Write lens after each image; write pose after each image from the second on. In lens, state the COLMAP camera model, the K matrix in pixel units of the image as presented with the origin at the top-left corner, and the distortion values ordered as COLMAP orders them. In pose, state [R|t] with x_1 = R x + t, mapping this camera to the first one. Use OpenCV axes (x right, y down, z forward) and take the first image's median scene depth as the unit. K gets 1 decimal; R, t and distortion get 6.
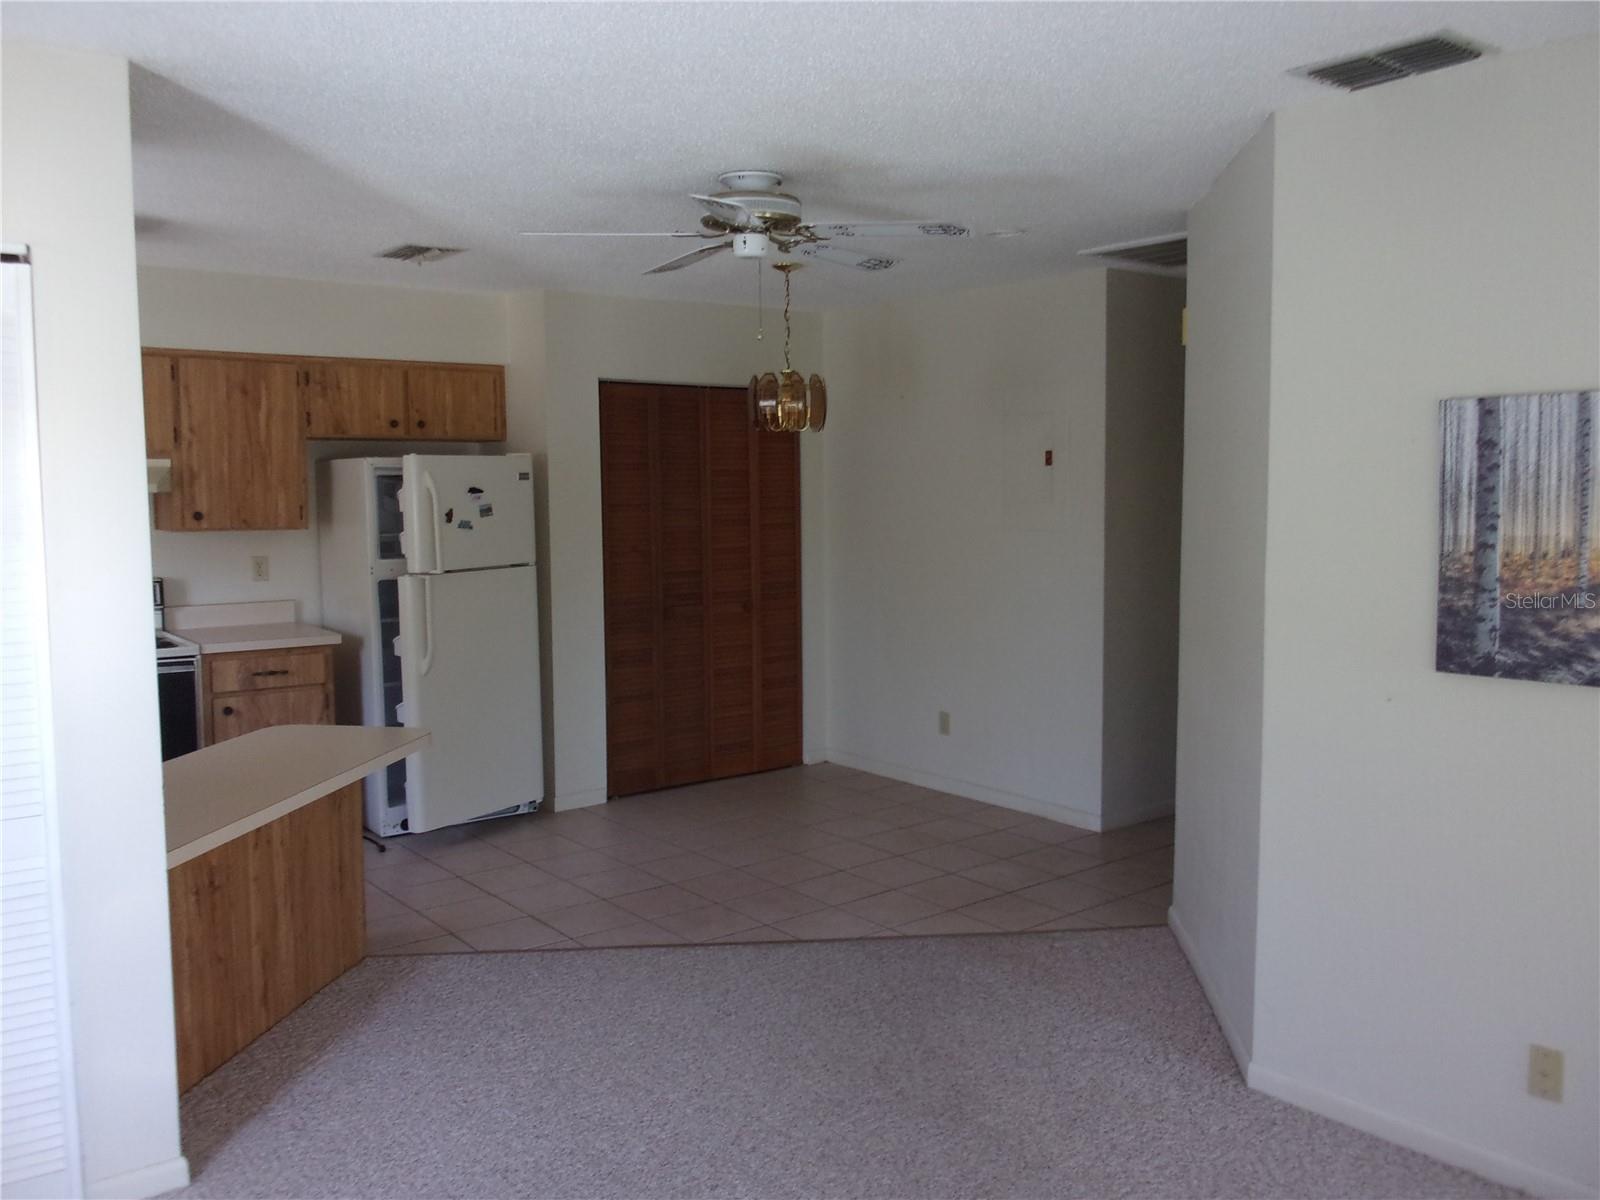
lens RADIAL K [[1316.2, 0, 781.9], [0, 1316.2, 603.6], [0, 0, 1]] dist [0.004225, -0.045725]
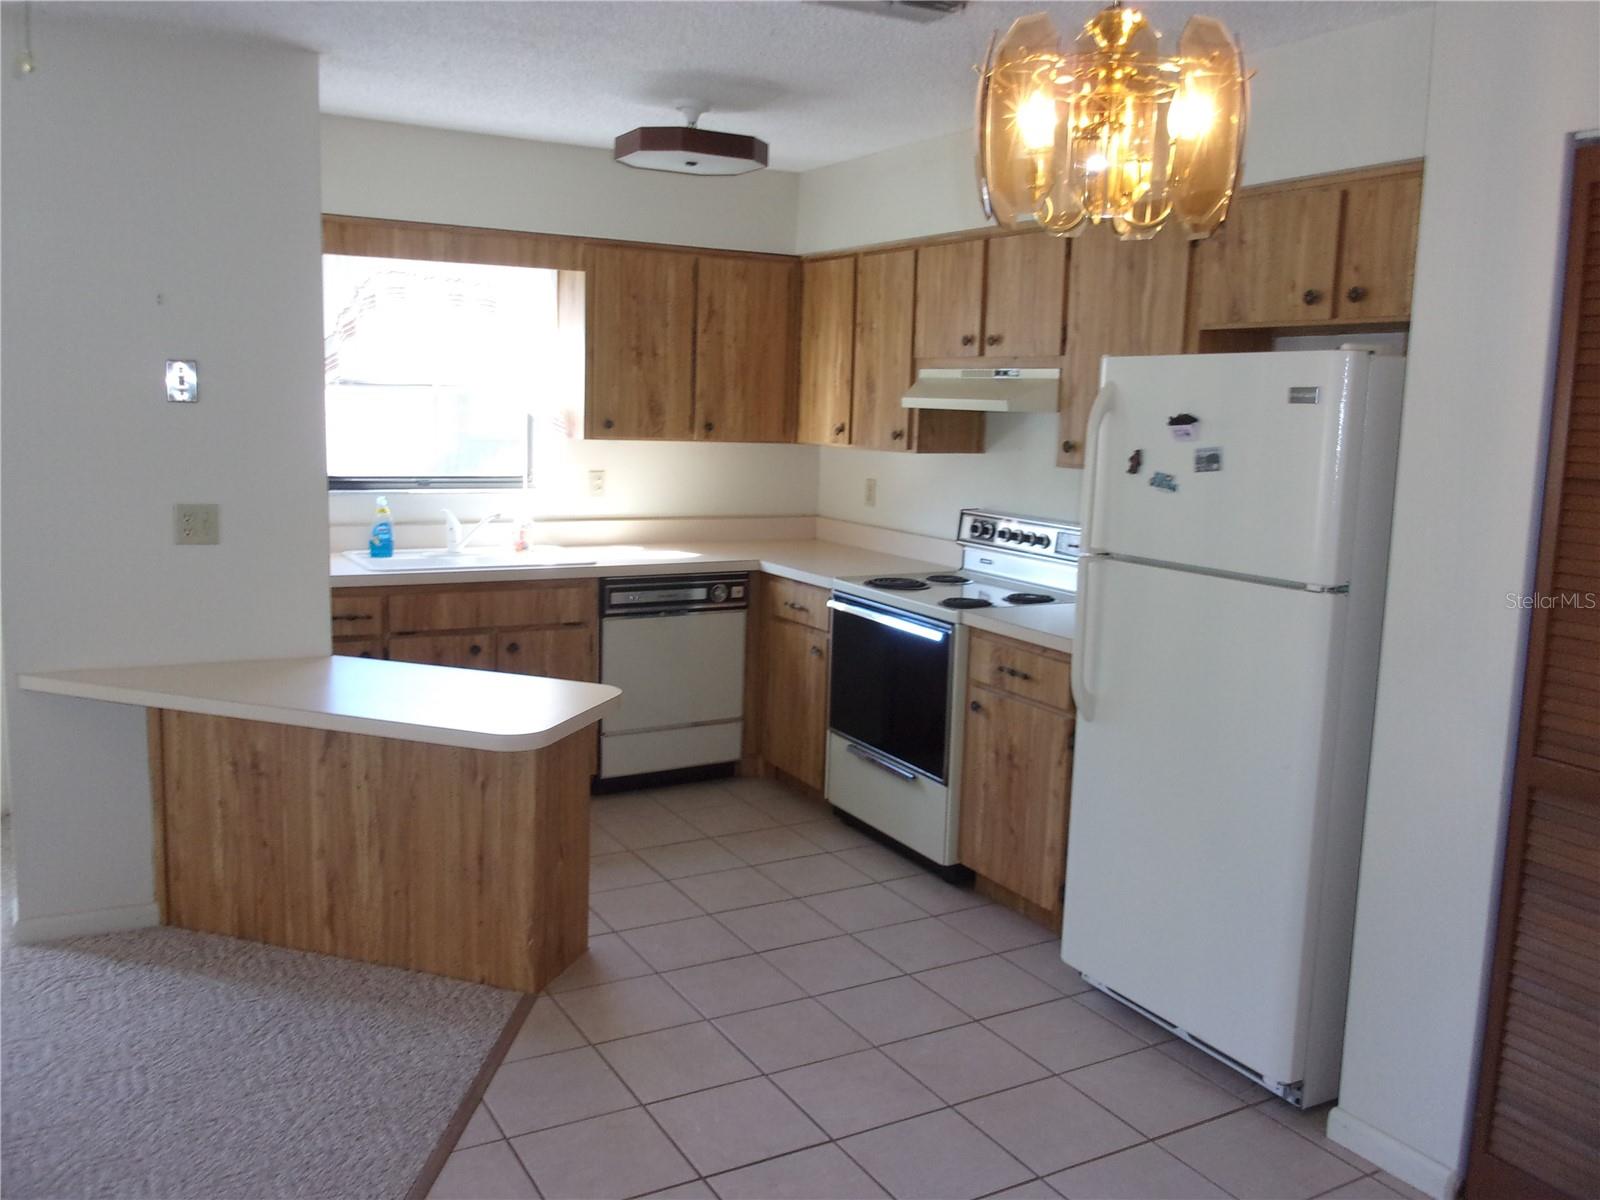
lens RADIAL K [[1316.2, 0, 781.9], [0, 1316.2, 603.6], [0, 0, 1]] dist [0.004225, -0.045725]
pose [[-0.157198, 0.151770, -0.975835, 0.302904], [-0.122196, 0.977538, 0.171719, -0.086492], [0.979978, 0.146237, -0.135121, 0.947134]]
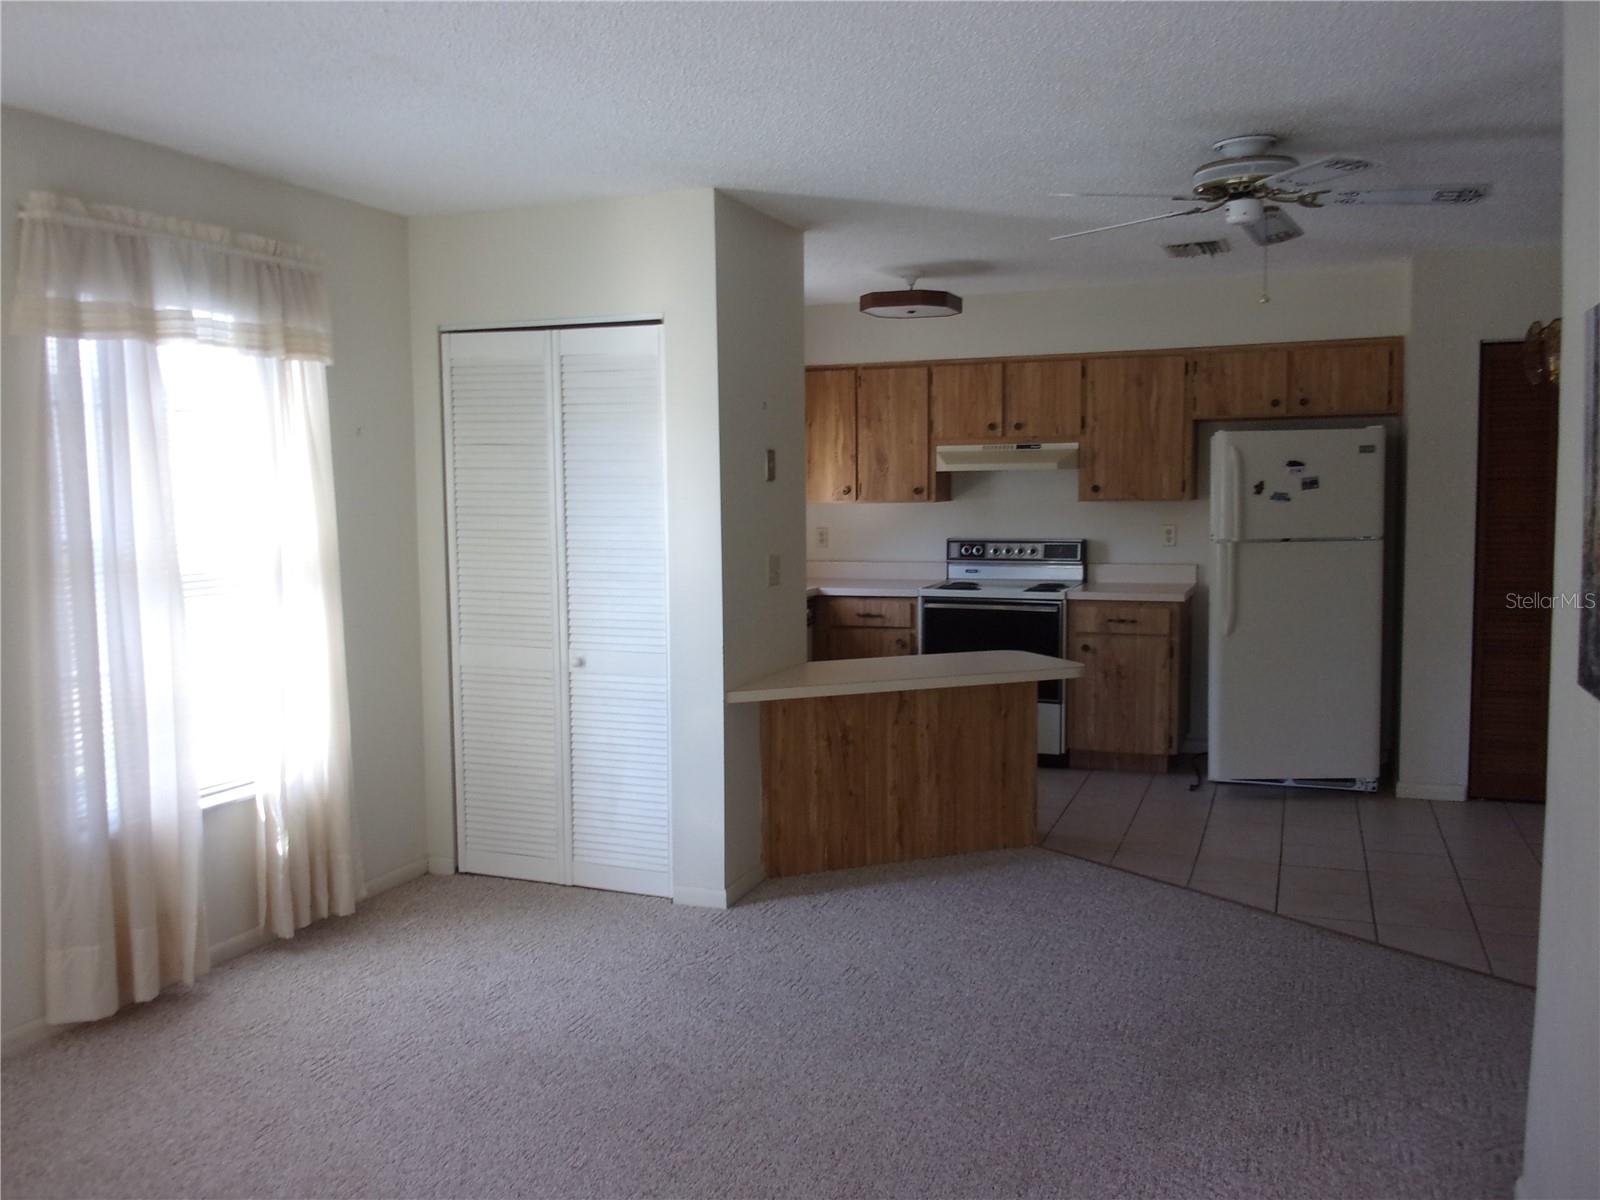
lens RADIAL K [[1316.2, 0, 781.9], [0, 1316.2, 603.6], [0, 0, 1]] dist [0.004225, -0.045725]
pose [[0.502233, 0.074209, -0.861542, 0.467450], [-0.068772, 0.996583, 0.045750, 0.004141], [0.861993, 0.036273, 0.505621, 0.133162]]
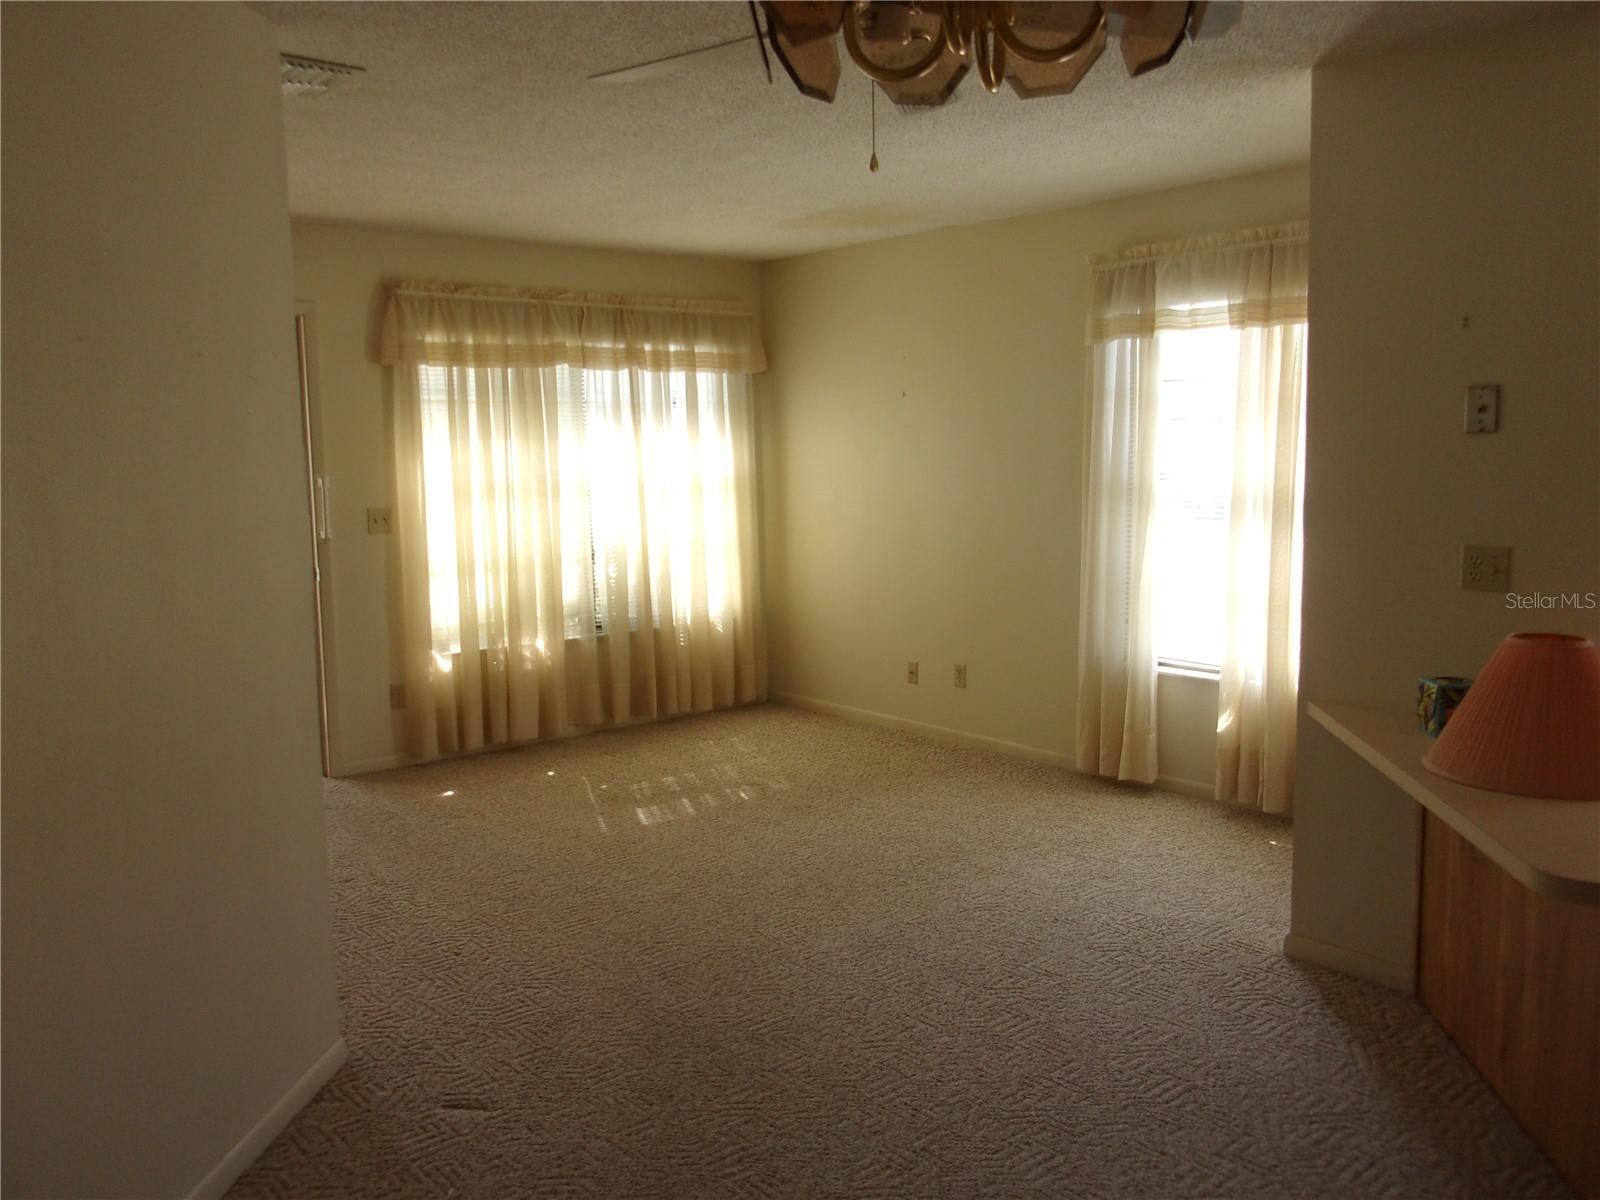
lens RADIAL K [[1316.2, 0, 781.9], [0, 1316.2, 603.6], [0, 0, 1]] dist [0.004225, -0.045725]
pose [[-0.999240, 0.027262, -0.027859, 0.034469], [0.020741, 0.977015, 0.212159, -0.091097], [0.033002, 0.211420, -0.976838, 1.127111]]
